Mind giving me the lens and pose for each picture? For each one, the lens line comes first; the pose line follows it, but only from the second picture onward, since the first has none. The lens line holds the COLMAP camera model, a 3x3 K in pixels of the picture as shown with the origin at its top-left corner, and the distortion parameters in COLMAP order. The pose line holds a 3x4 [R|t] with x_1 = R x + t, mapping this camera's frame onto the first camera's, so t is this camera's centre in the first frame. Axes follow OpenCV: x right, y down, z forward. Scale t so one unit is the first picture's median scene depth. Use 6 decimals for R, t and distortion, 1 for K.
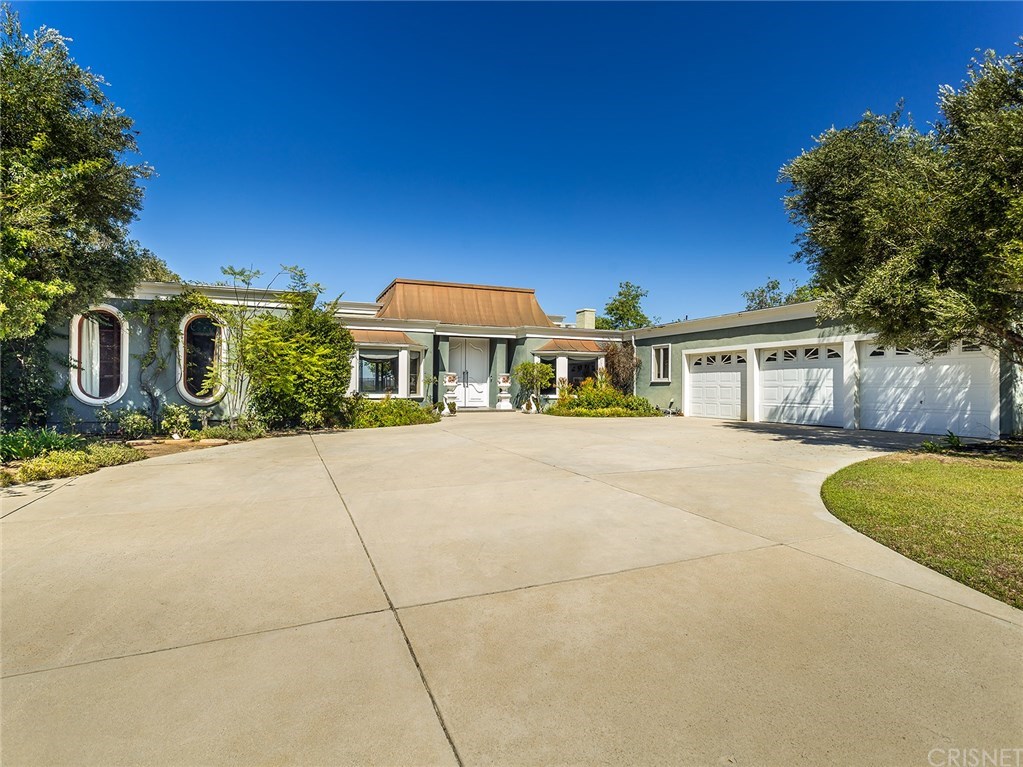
lens RADIAL K [[505.2, 0, 514.4], [0, 505.2, 376.8], [0, 0, 1]] dist [0.000522, -0.000582]
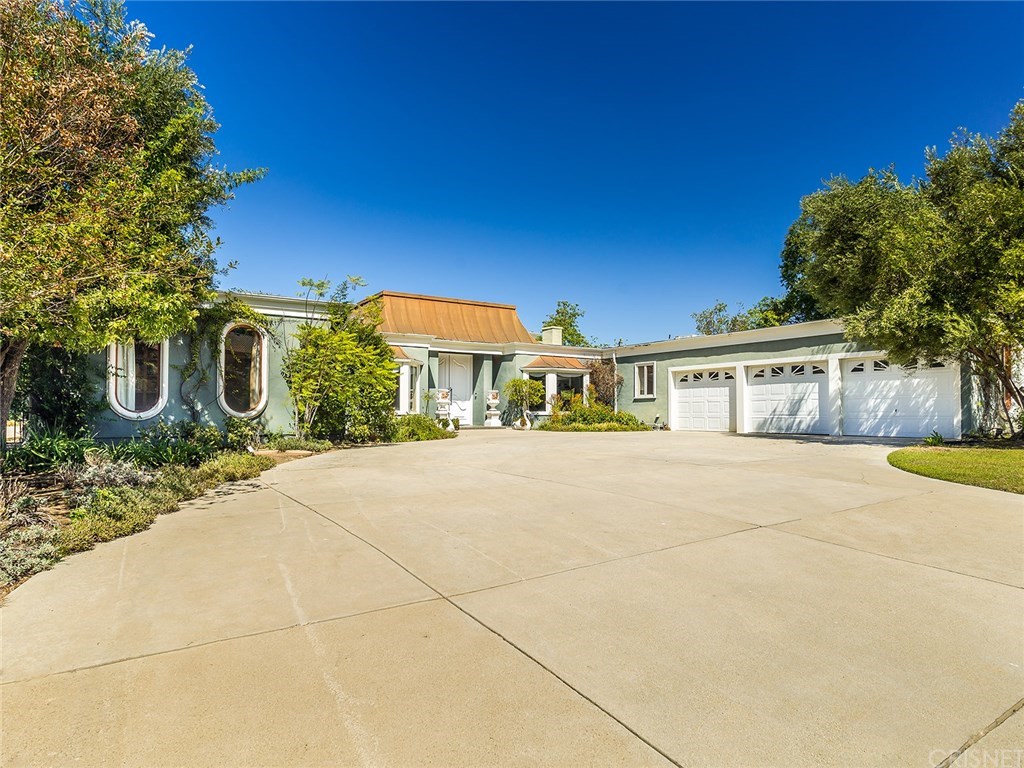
lens RADIAL K [[550.8, 0, 509.4], [0, 550.8, 392.4], [0, 0, 1]] dist [0.000983, -0.000774]
pose [[0.984555, -0.000924, 0.175071, -0.256698], [0.003529, 0.999888, -0.014568, 0.019214], [-0.175038, 0.014961, 0.984448, -0.091882]]
